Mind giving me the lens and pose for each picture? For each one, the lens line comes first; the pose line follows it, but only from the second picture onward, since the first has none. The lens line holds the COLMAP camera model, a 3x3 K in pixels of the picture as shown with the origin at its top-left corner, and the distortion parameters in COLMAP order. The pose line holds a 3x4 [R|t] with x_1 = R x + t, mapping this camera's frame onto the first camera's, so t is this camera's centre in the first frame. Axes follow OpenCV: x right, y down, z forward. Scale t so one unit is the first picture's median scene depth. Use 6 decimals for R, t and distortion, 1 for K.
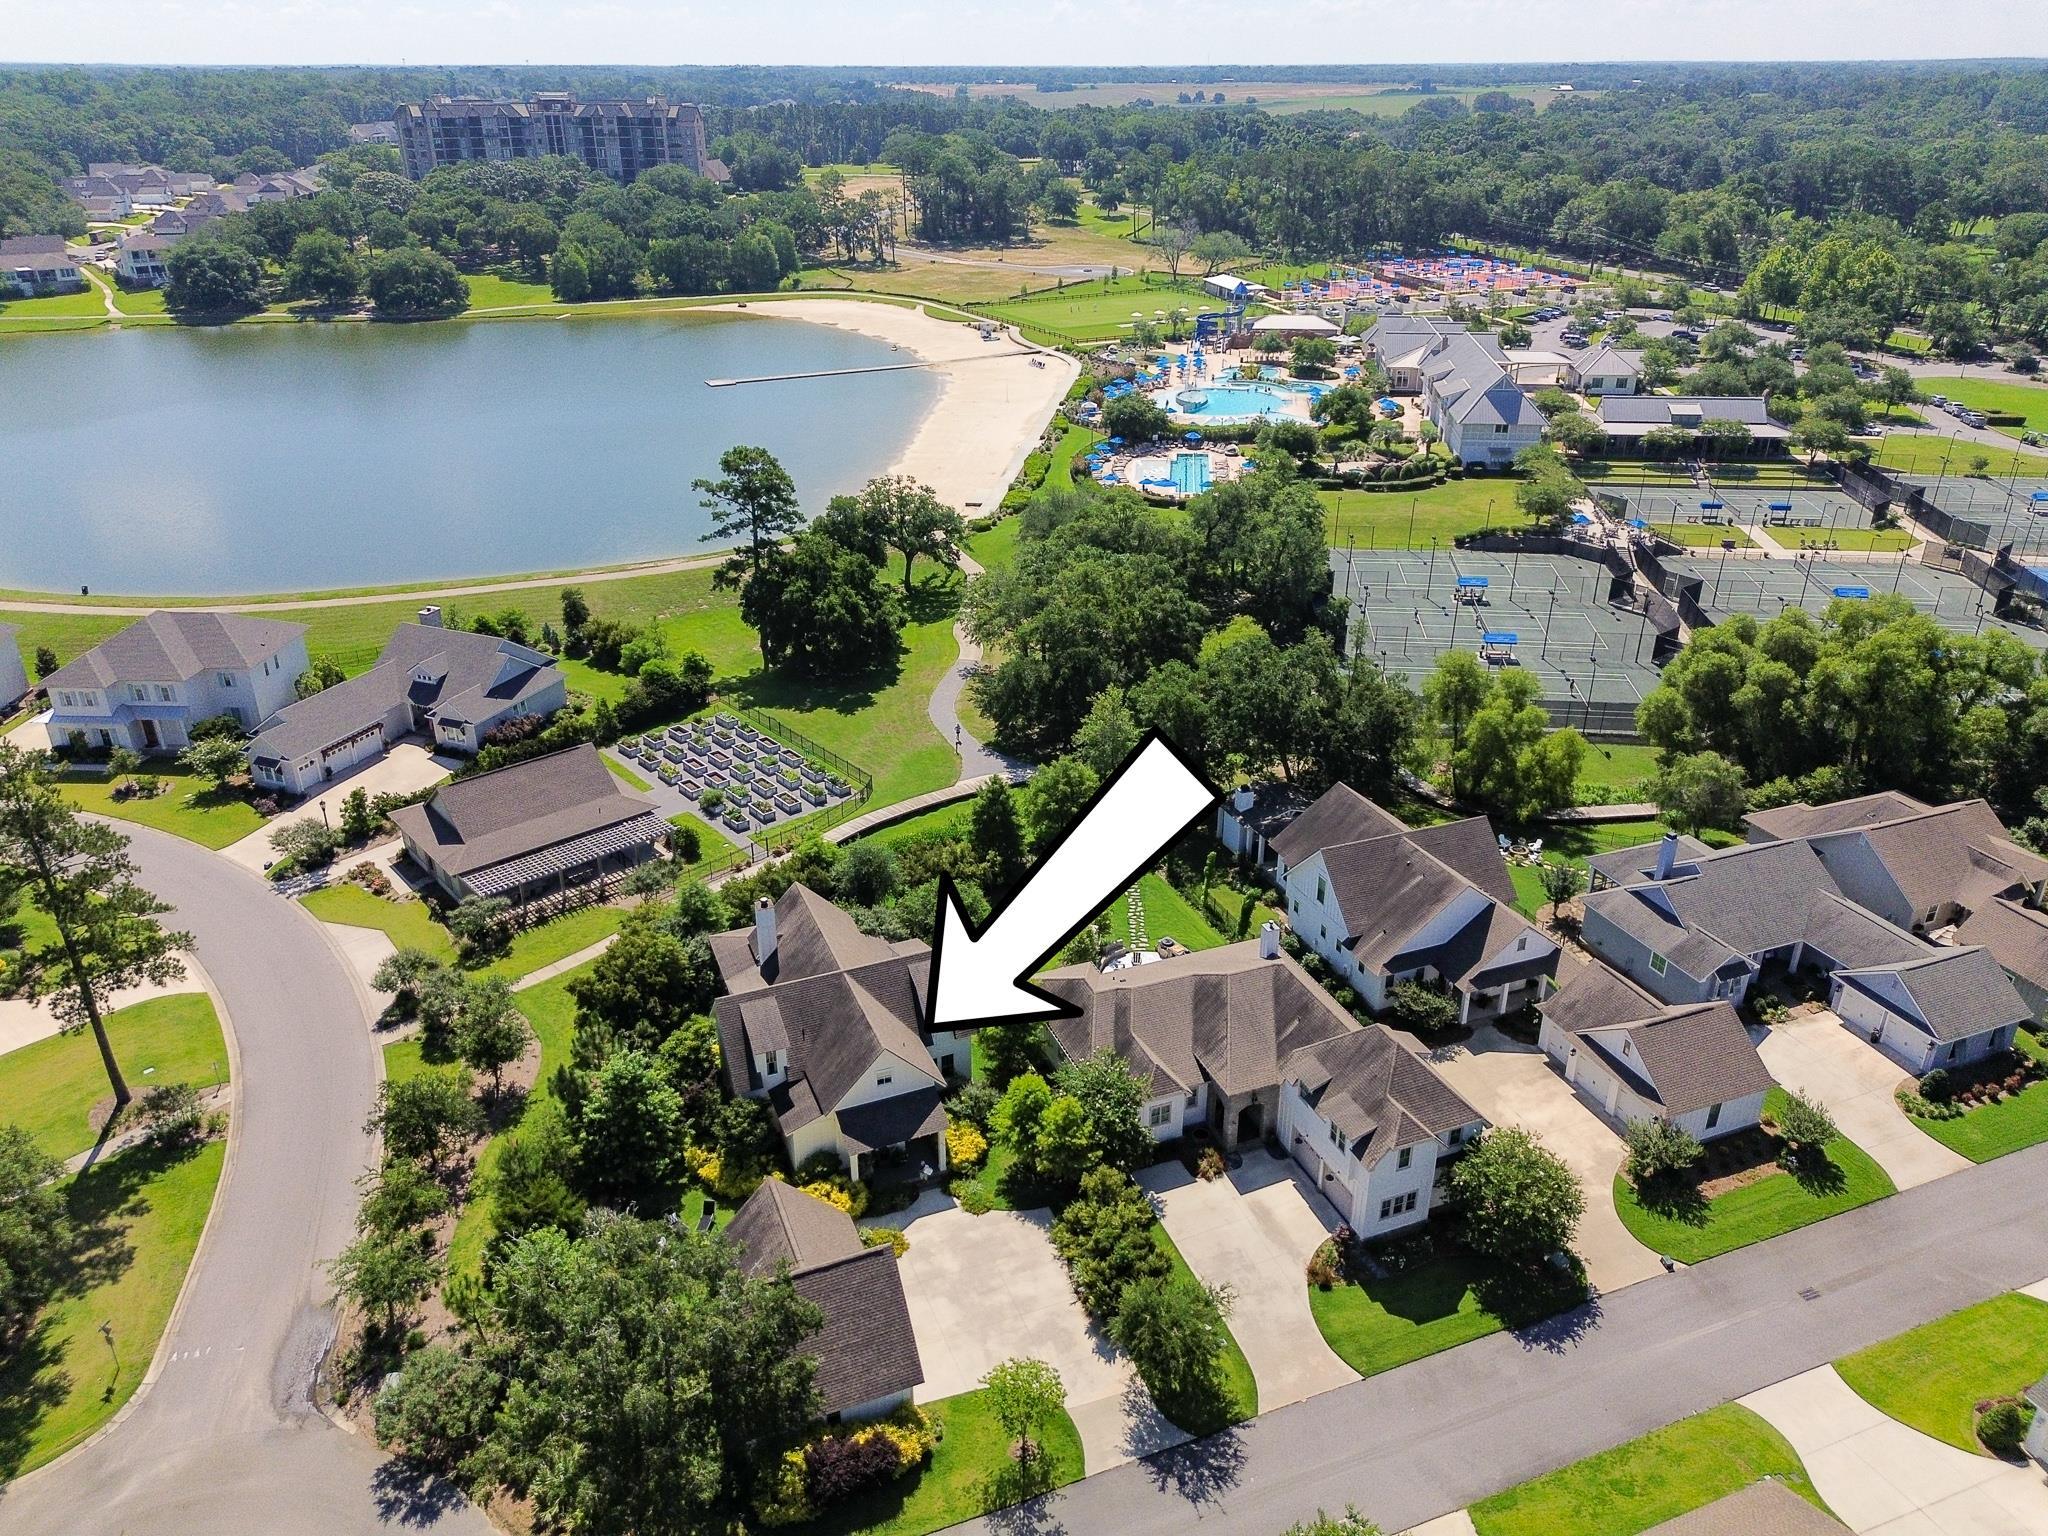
lens RADIAL K [[1475.6, 0, 1024.0], [0, 1475.6, 768.0], [0, 0, 1]] dist [0.037179, -0.003051]
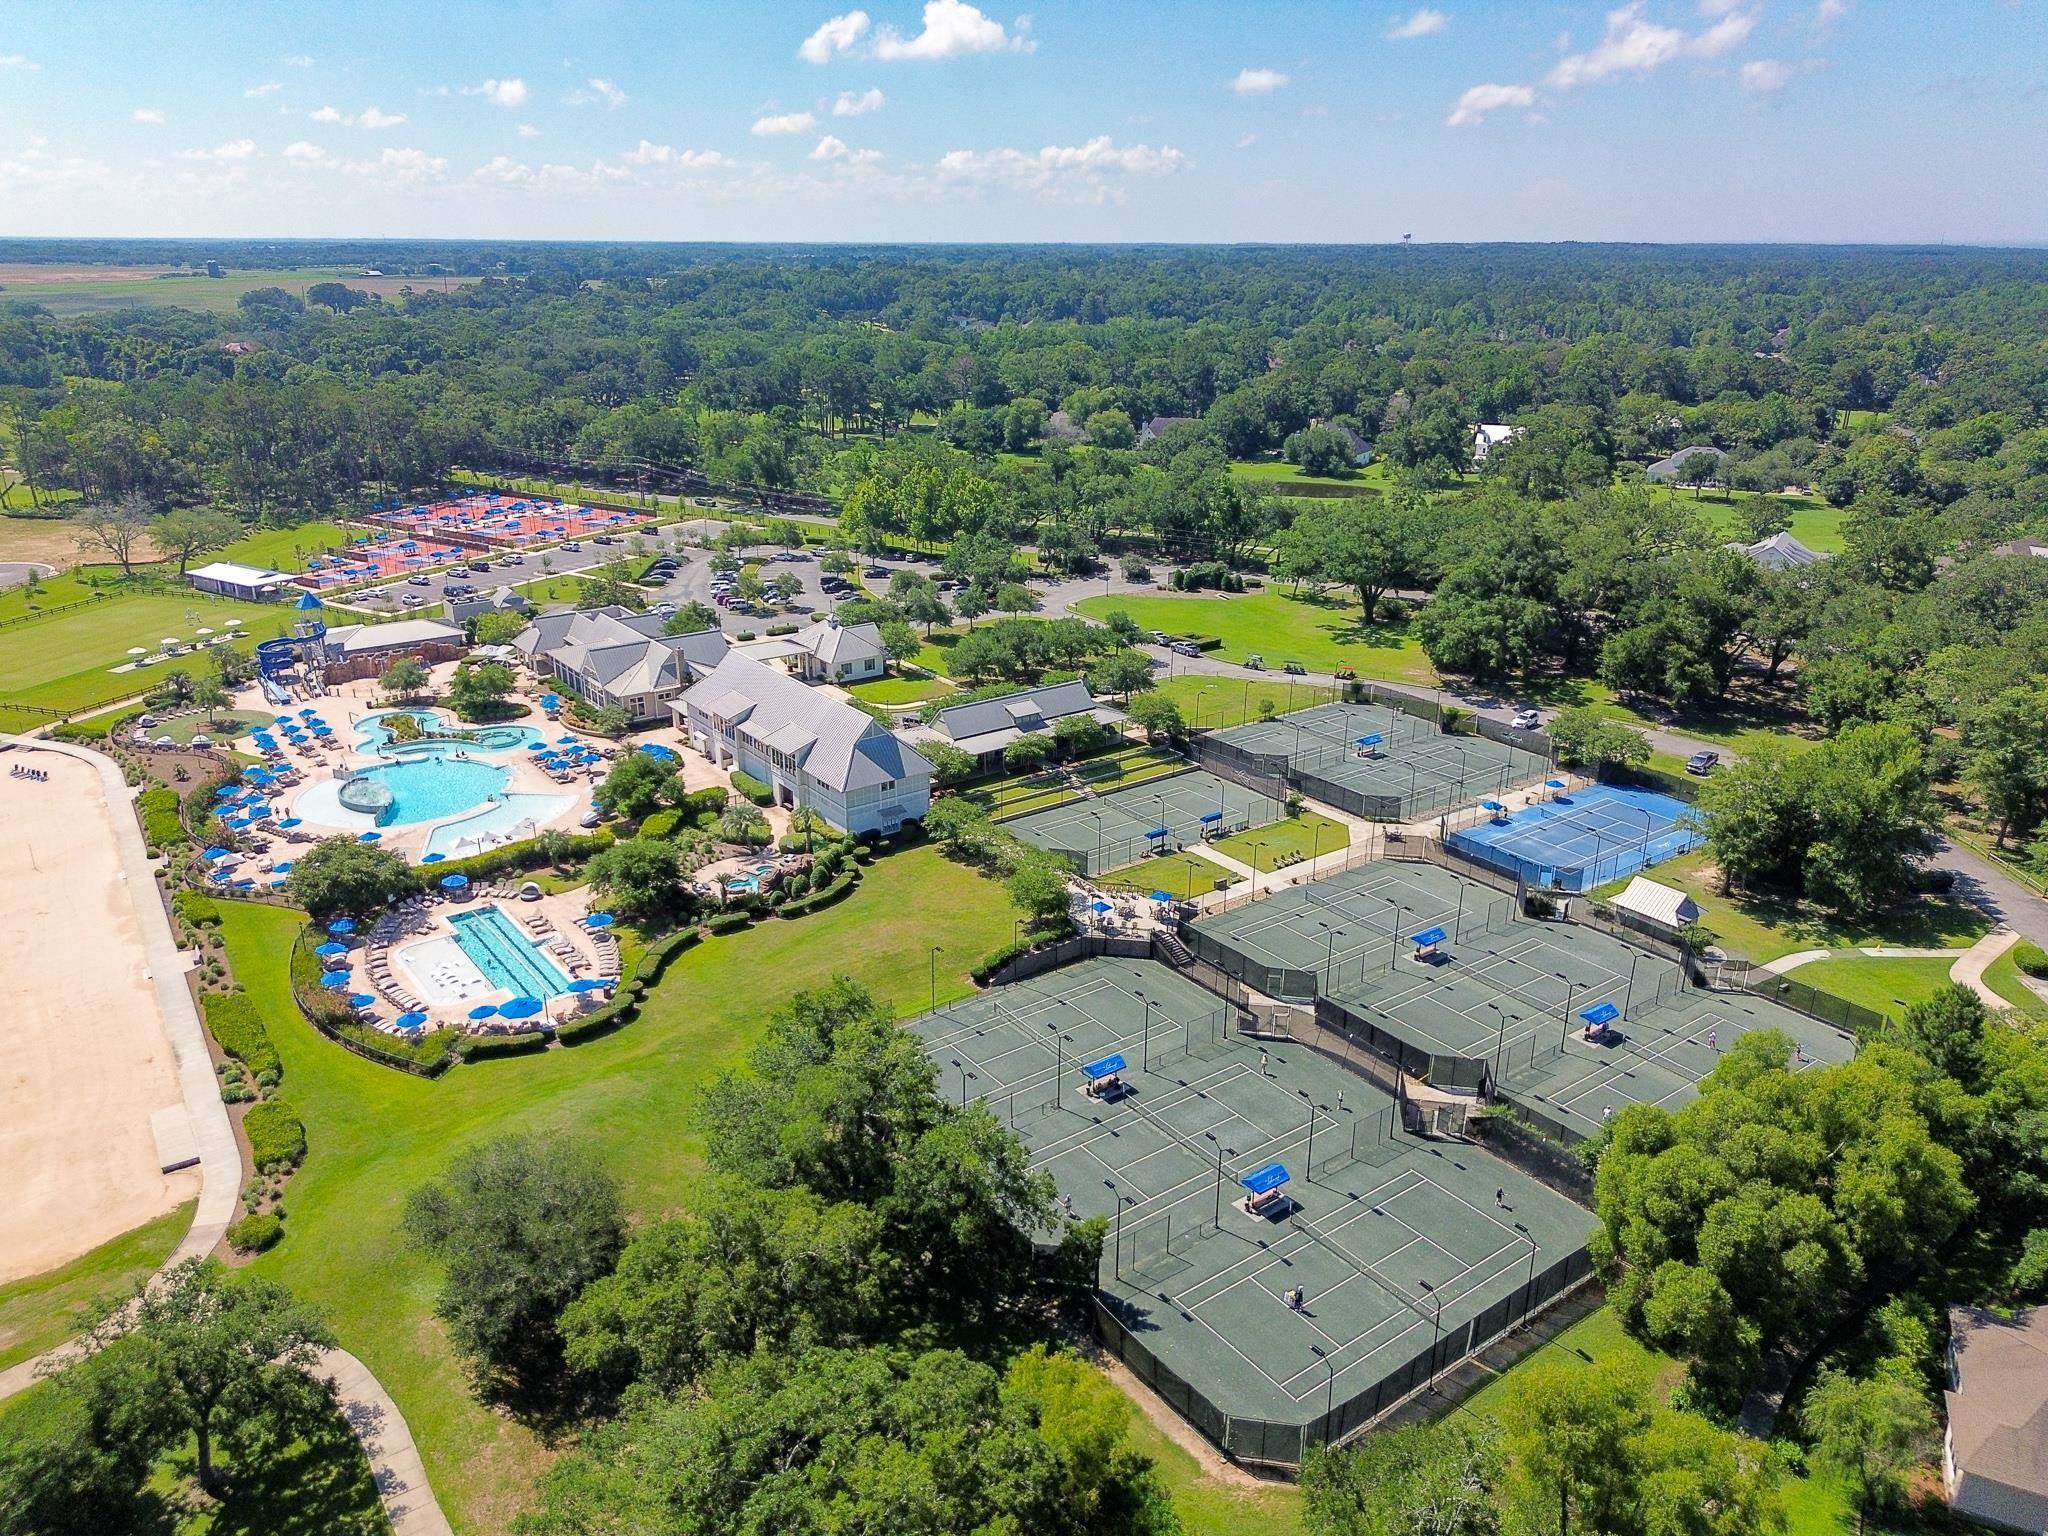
lens RADIAL K [[1475.6, 0, 1024.0], [0, 1475.6, 768.0], [0, 0, 1]] dist [0.037179, -0.003051]
pose [[0.737750, -0.228276, 0.635307, -0.104629], [0.289772, 0.957067, 0.007392, -0.196840], [-0.609719, 0.178641, 0.772224, 0.311035]]
